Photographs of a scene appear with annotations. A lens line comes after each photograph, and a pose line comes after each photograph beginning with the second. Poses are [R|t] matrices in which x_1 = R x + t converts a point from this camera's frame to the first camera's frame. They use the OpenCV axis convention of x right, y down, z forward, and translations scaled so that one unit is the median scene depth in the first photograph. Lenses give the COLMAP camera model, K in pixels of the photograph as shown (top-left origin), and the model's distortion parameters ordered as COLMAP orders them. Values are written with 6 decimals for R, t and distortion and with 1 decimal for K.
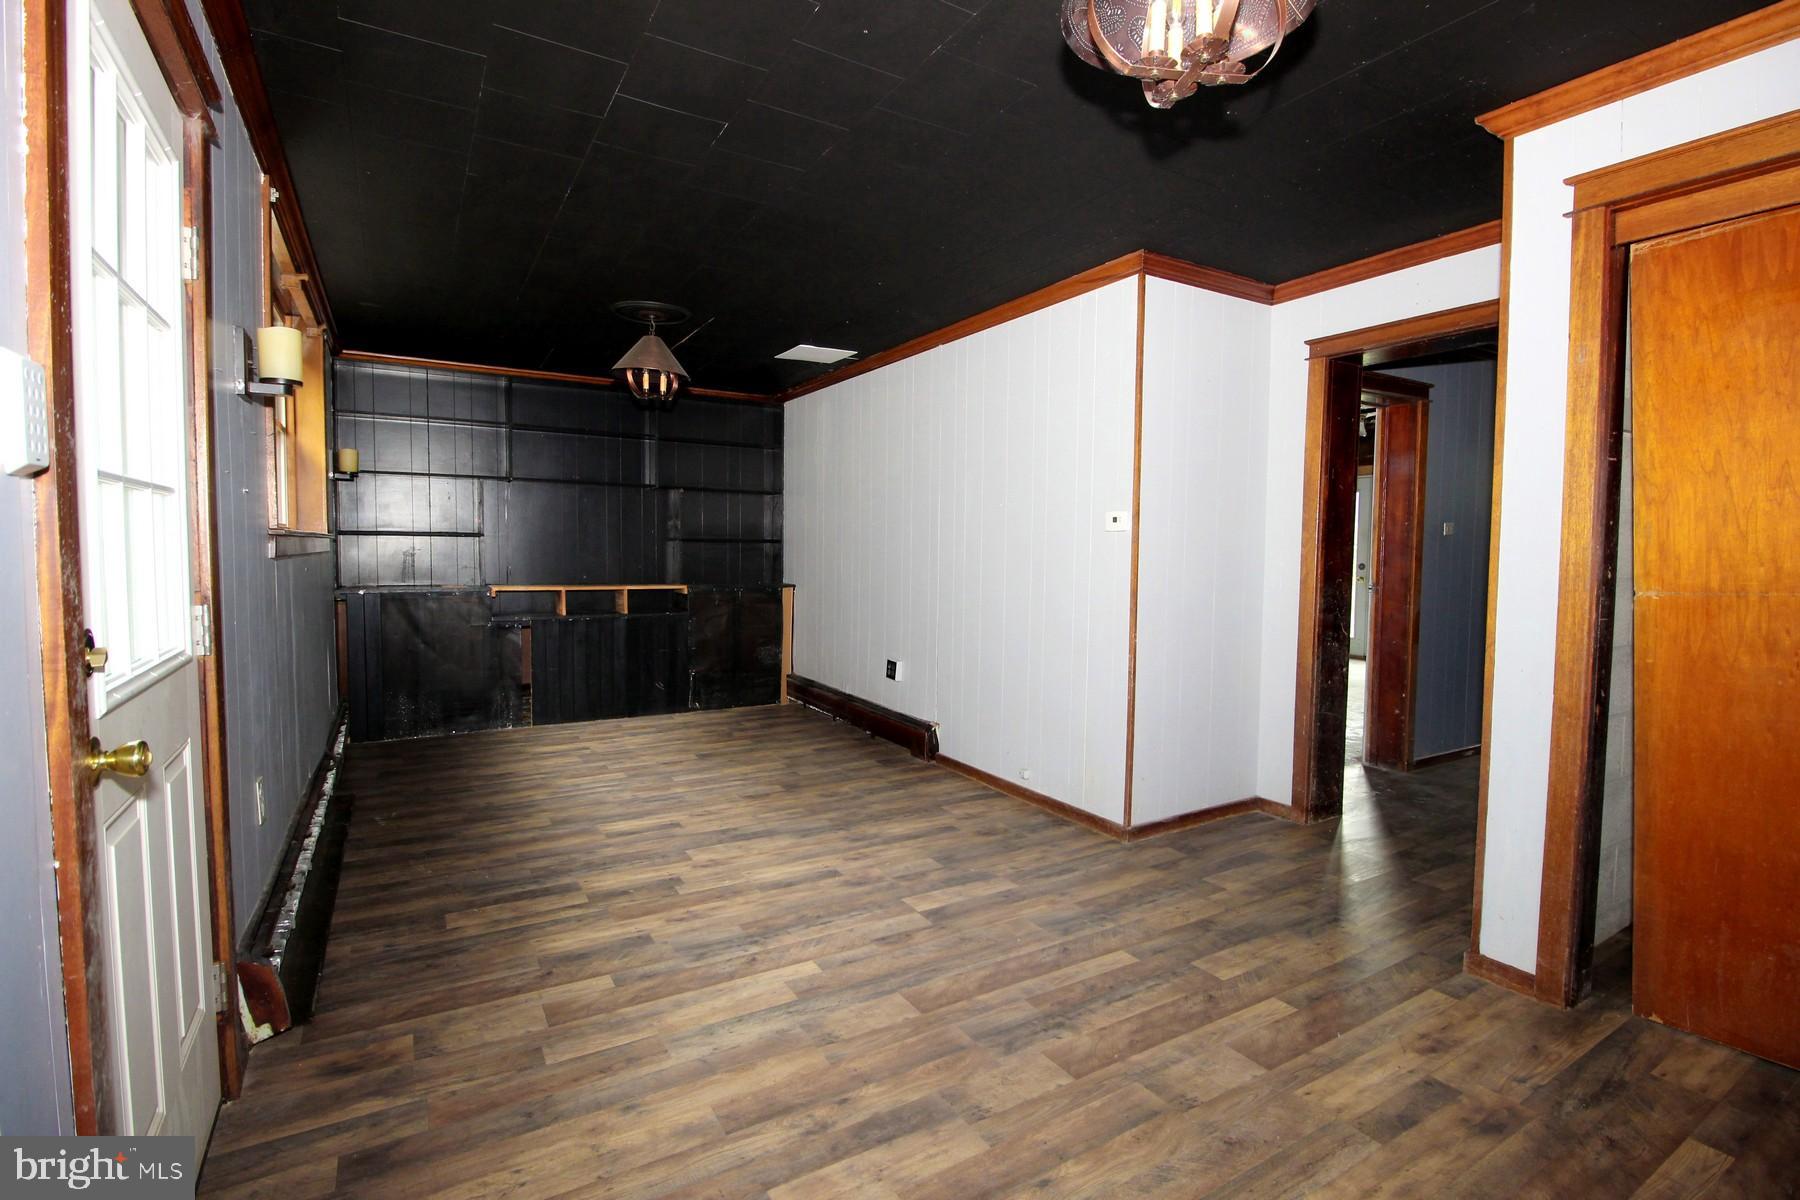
lens RADIAL K [[837.9, 0, 907.2], [0, 837.9, 598.7], [0, 0, 1]] dist [-0.002273, -0.011985]
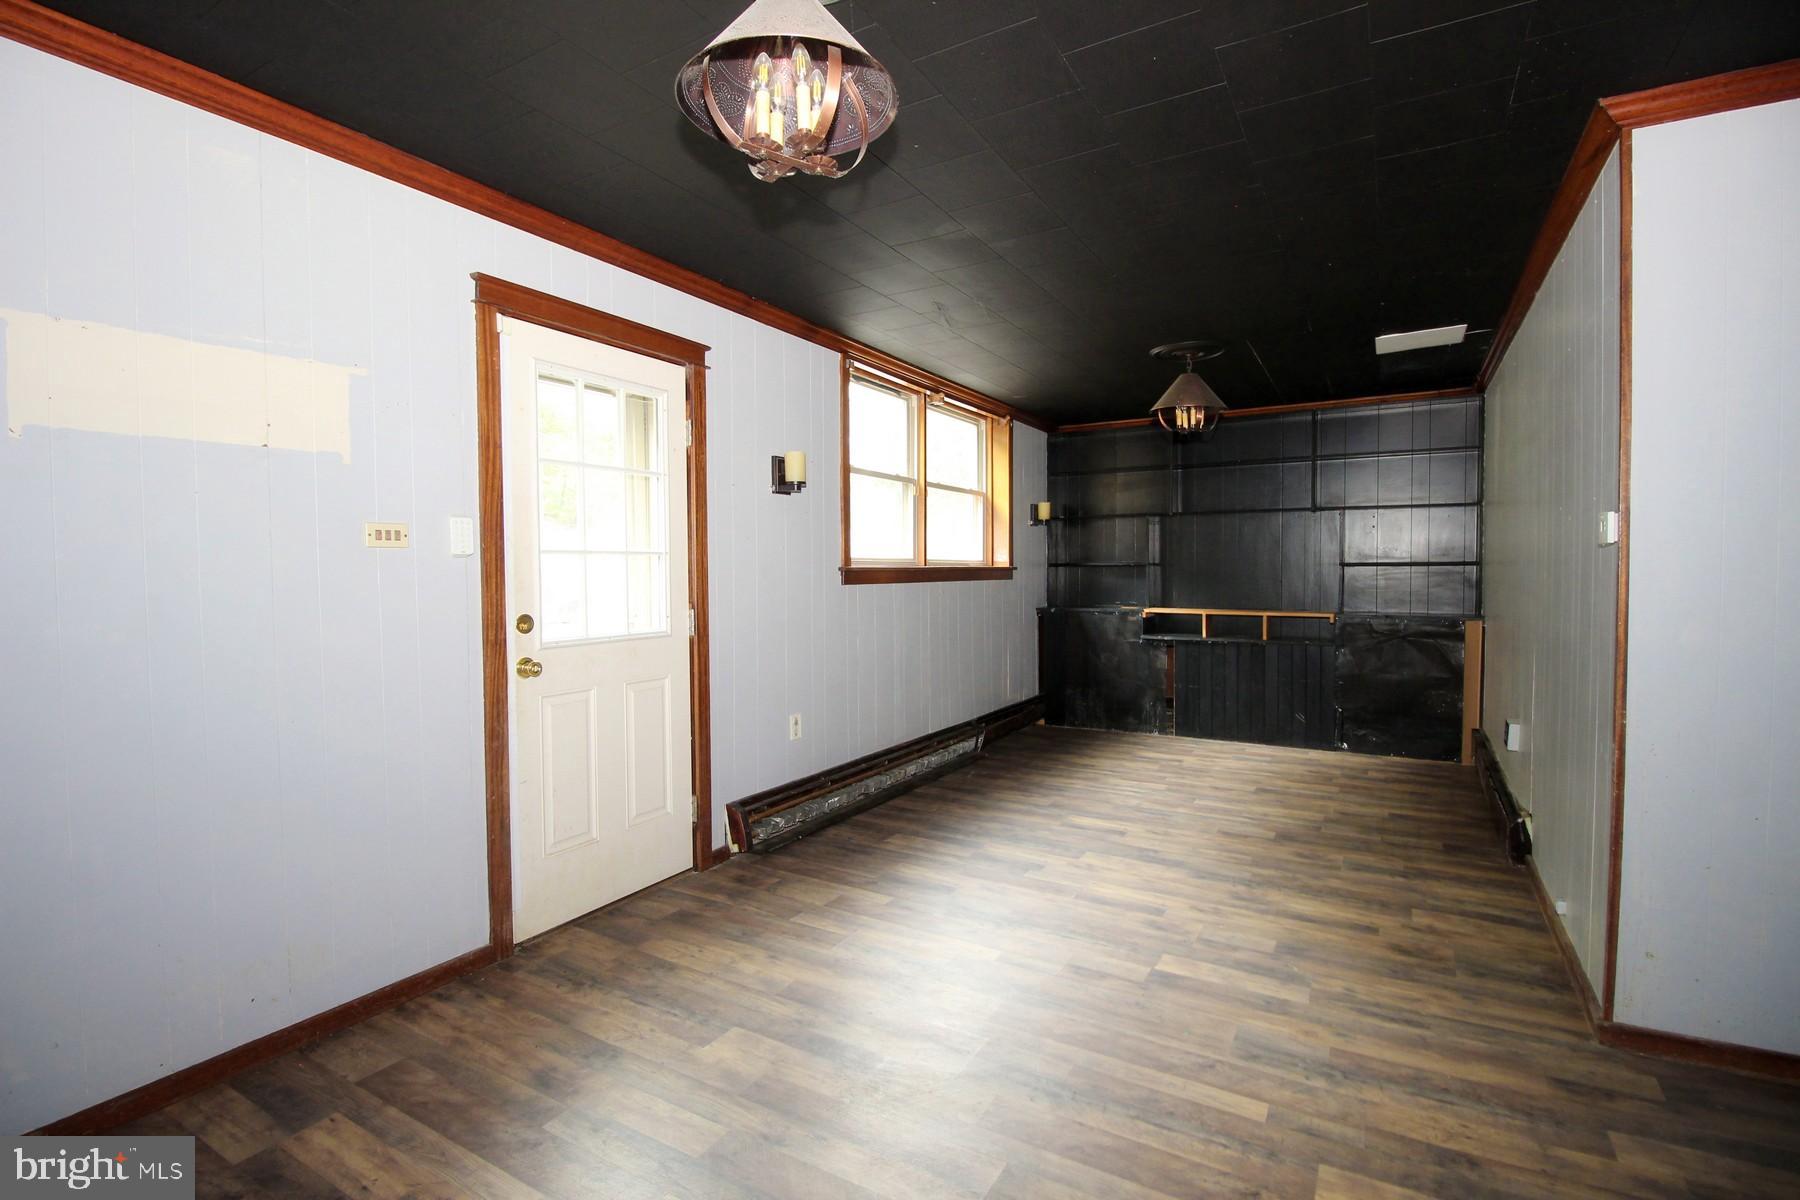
lens RADIAL K [[837.9, 0, 907.2], [0, 837.9, 598.7], [0, 0, 1]] dist [-0.002273, -0.011985]
pose [[0.479534, 0.017848, -0.877342, 0.528977], [-0.043438, 0.999050, -0.003419, -0.014418], [0.876447, 0.039750, 0.479854, 0.233133]]
